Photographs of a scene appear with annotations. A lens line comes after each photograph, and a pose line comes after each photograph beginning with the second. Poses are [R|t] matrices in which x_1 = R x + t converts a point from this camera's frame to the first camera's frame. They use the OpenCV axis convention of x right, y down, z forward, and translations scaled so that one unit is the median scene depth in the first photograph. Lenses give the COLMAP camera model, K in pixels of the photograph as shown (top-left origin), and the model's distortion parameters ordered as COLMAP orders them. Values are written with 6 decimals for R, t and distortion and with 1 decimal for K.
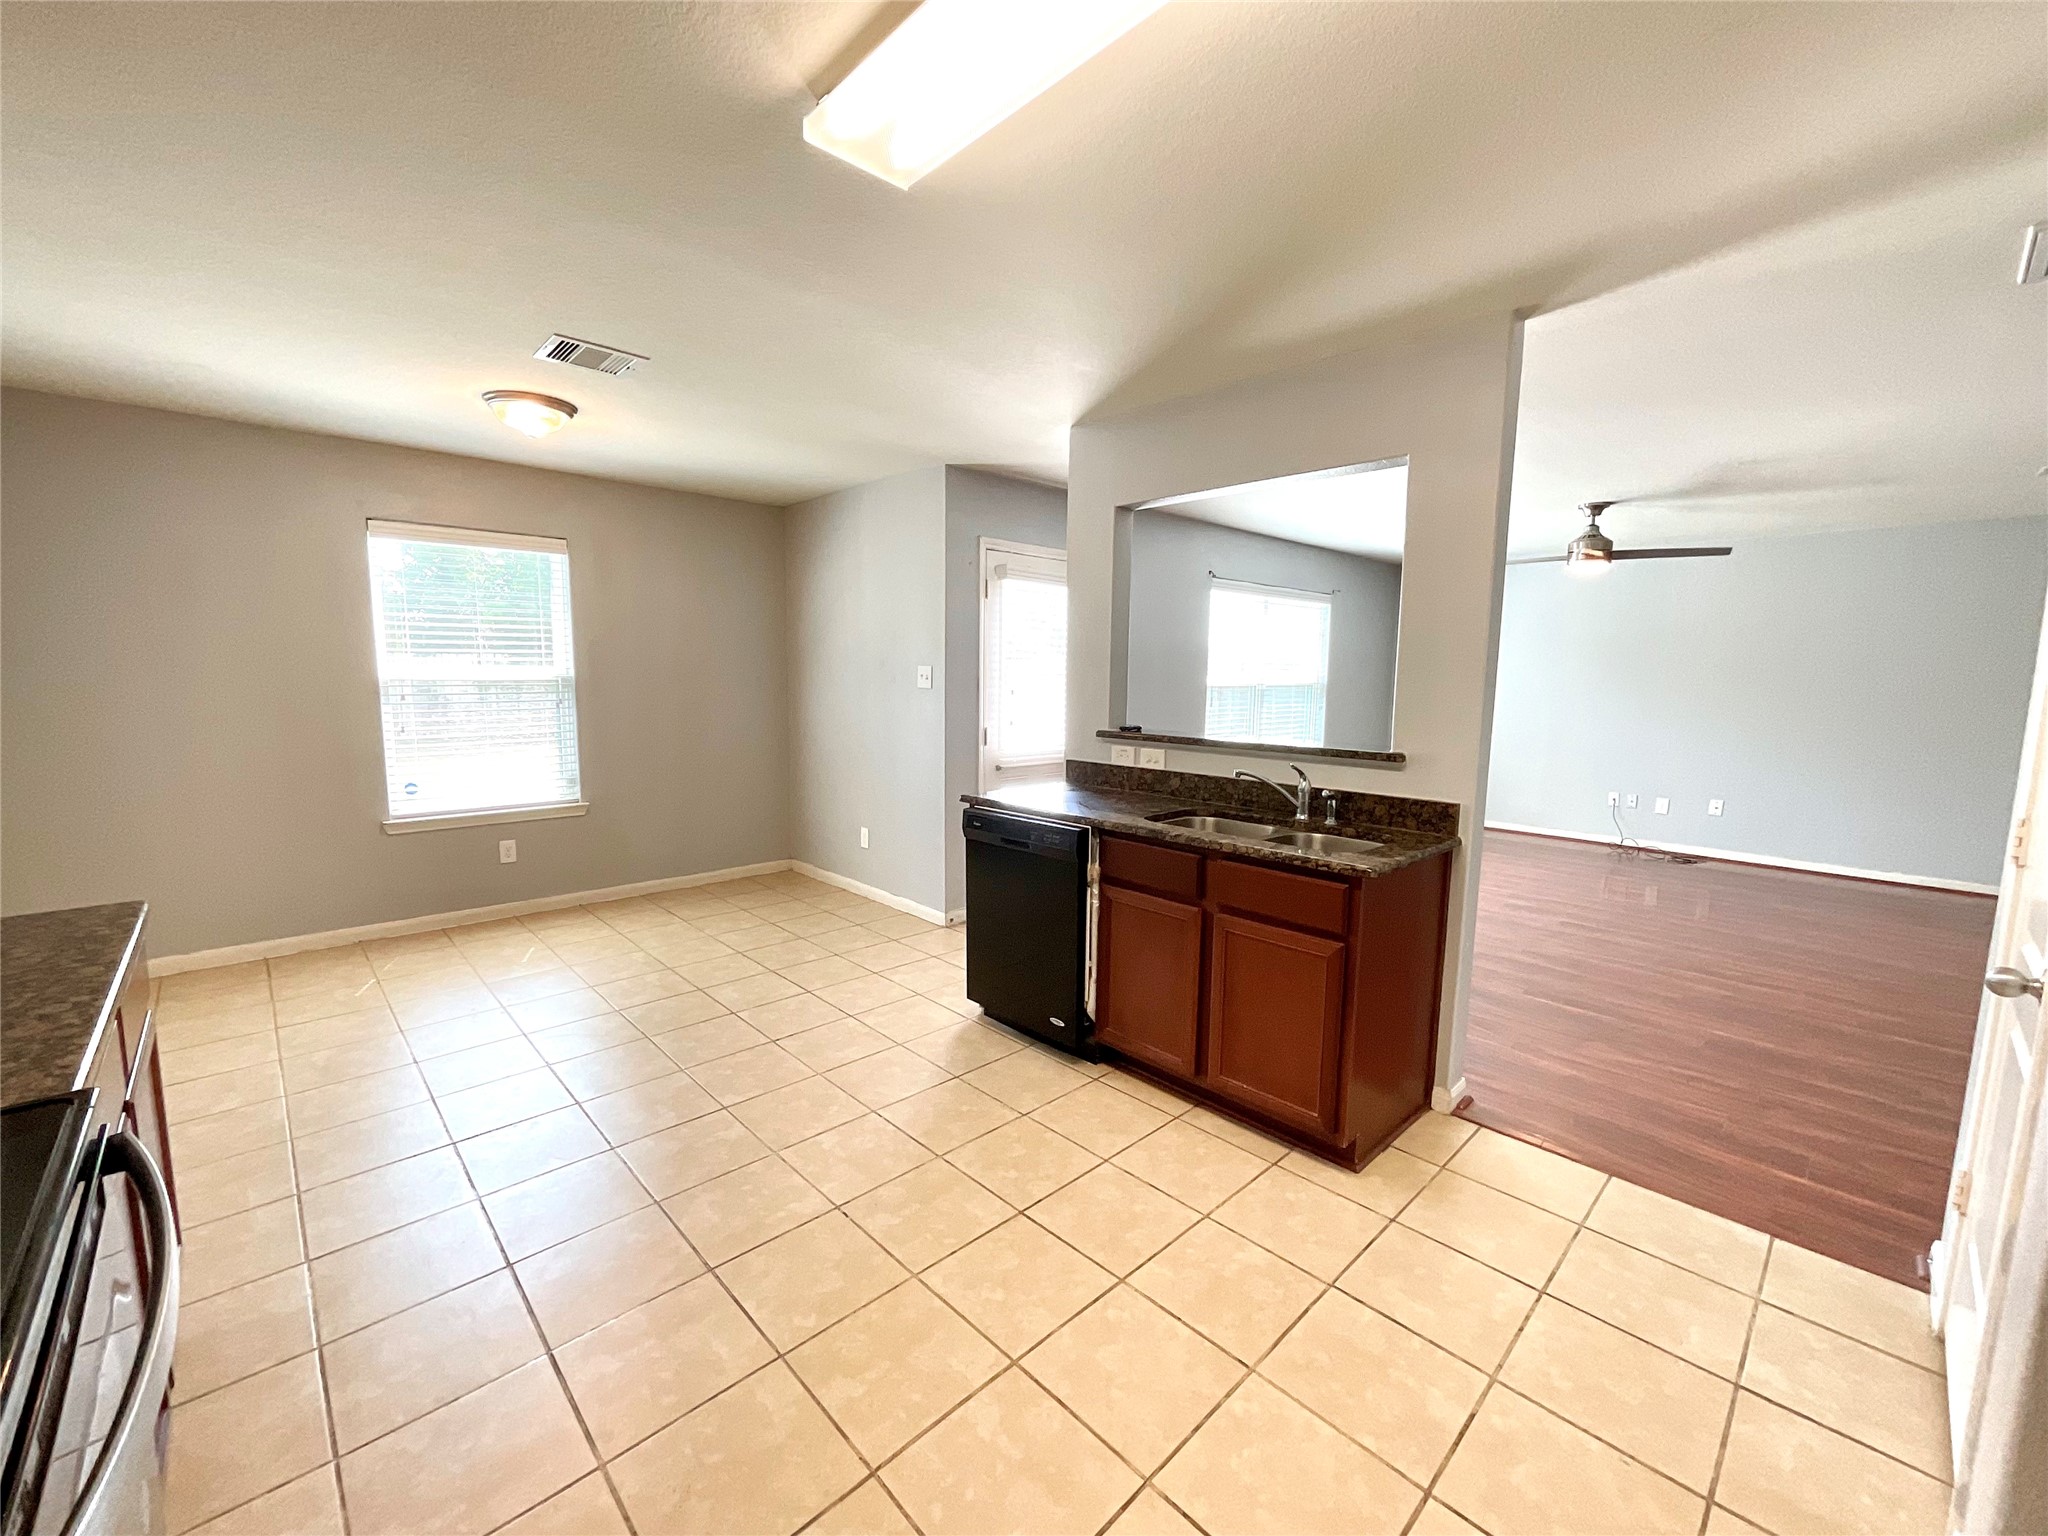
lens RADIAL K [[833.8, 0, 1024.0], [0, 833.8, 768.0], [0, 0, 1]] dist [-0.003891, 0.000475]
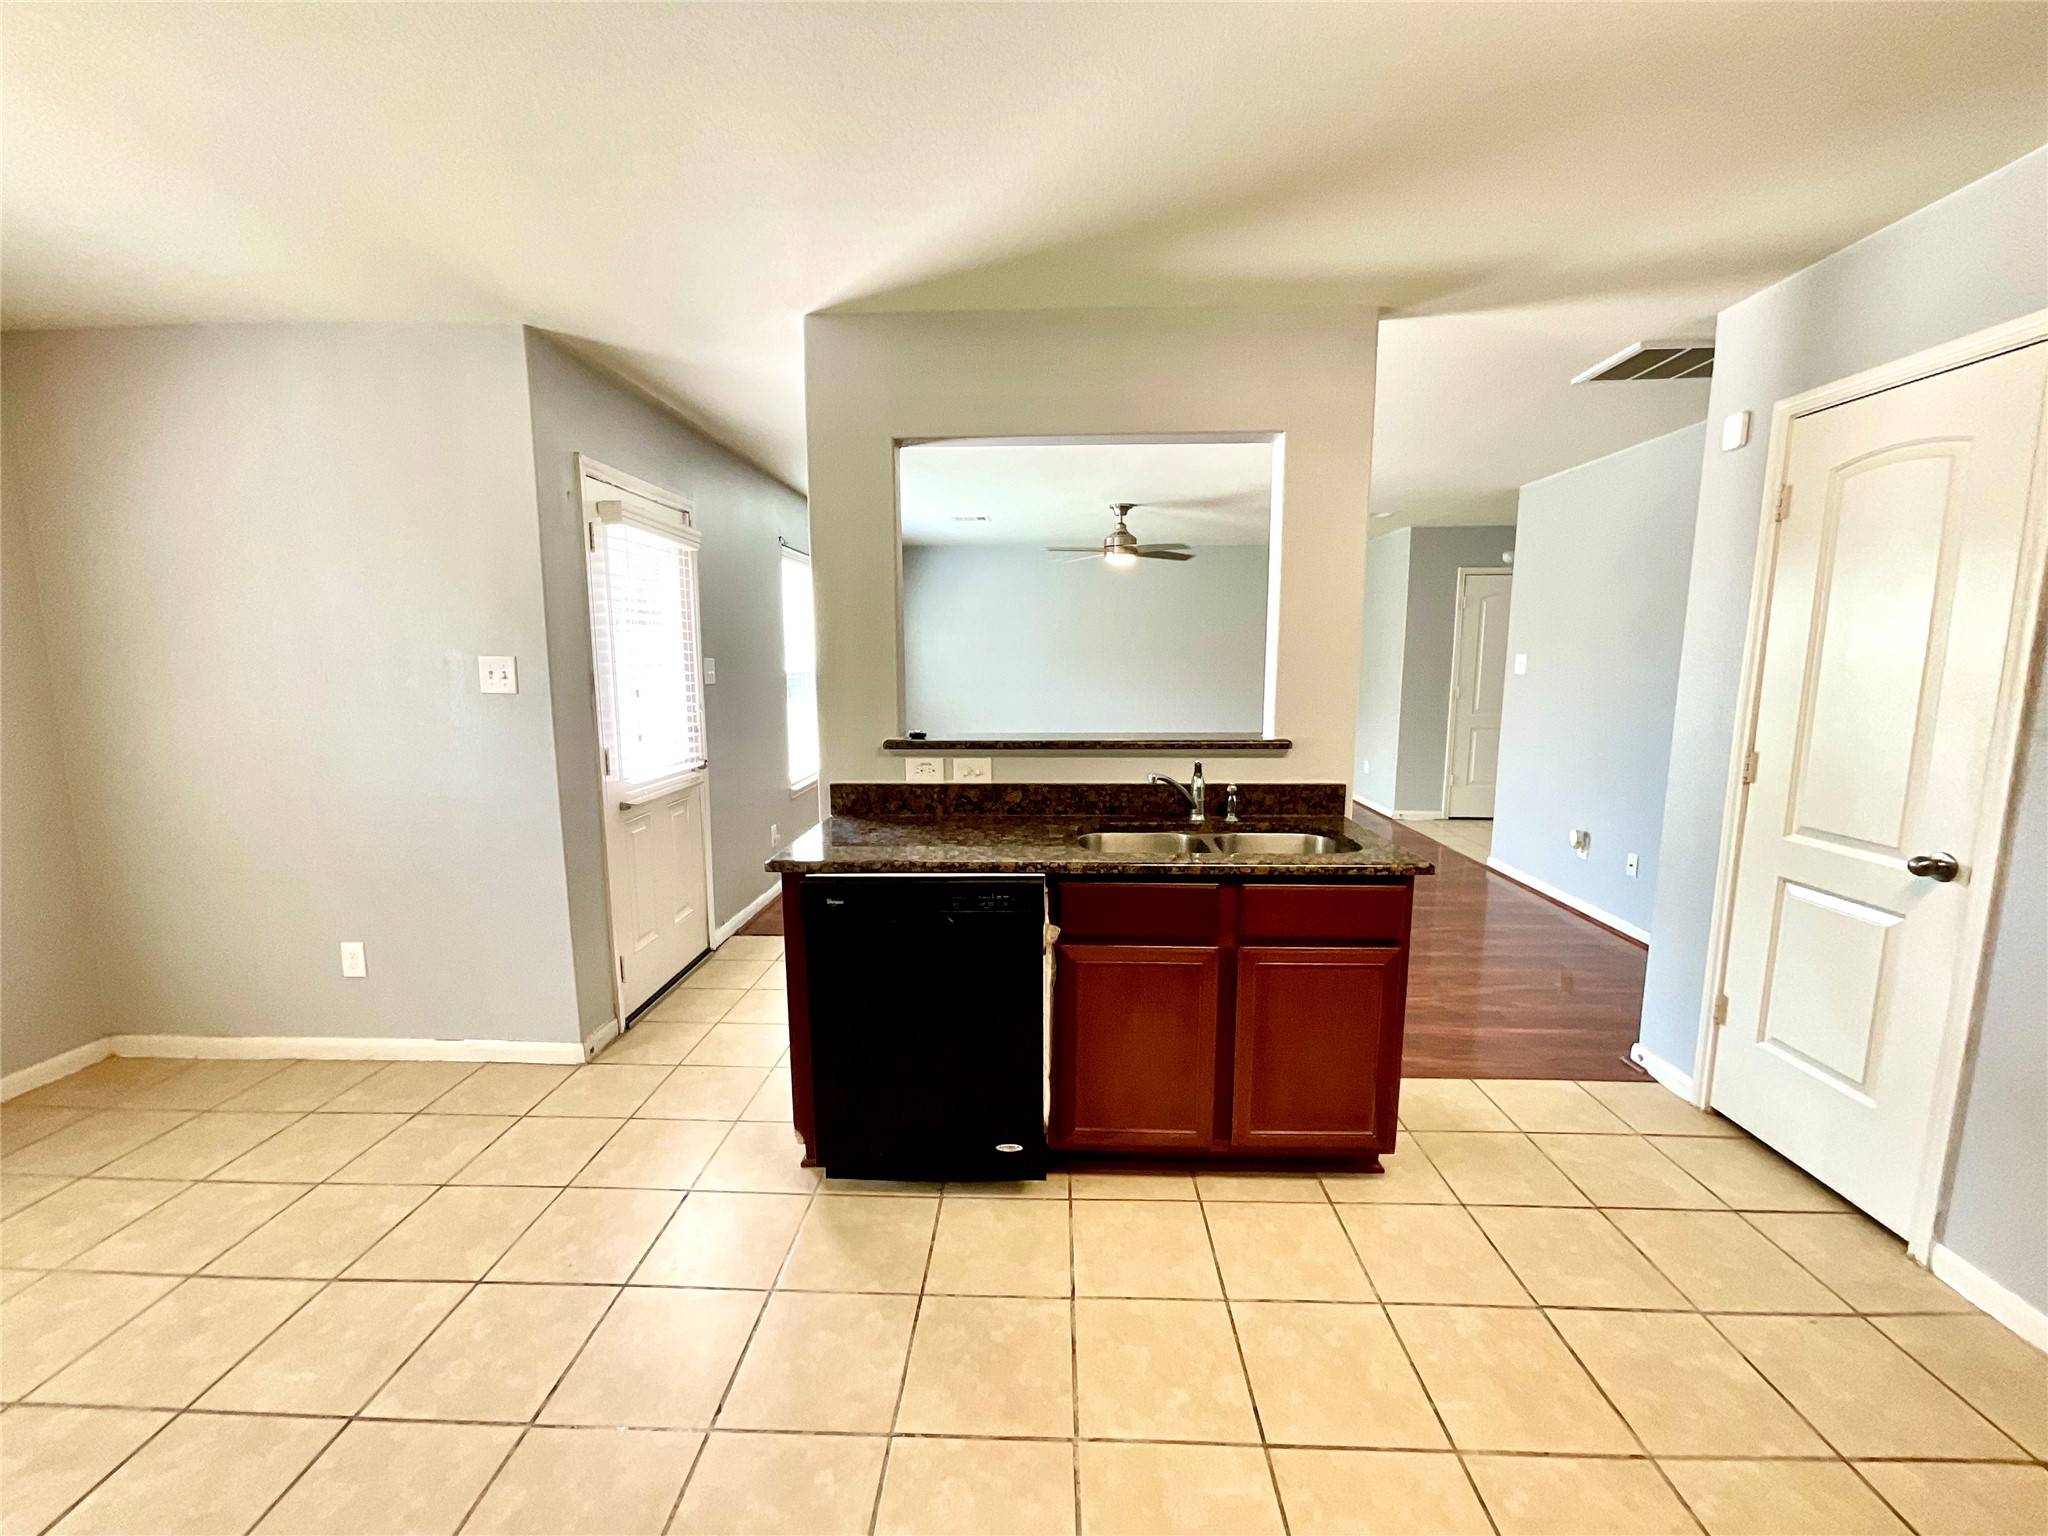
lens RADIAL K [[833.8, 0, 1024.0], [0, 833.8, 768.0], [0, 0, 1]] dist [-0.003891, 0.000475]
pose [[0.714994, -0.110236, 0.690385, -0.390316], [0.093246, 0.993705, 0.062099, -0.063686], [-0.692884, 0.019975, 0.720772, 0.431296]]
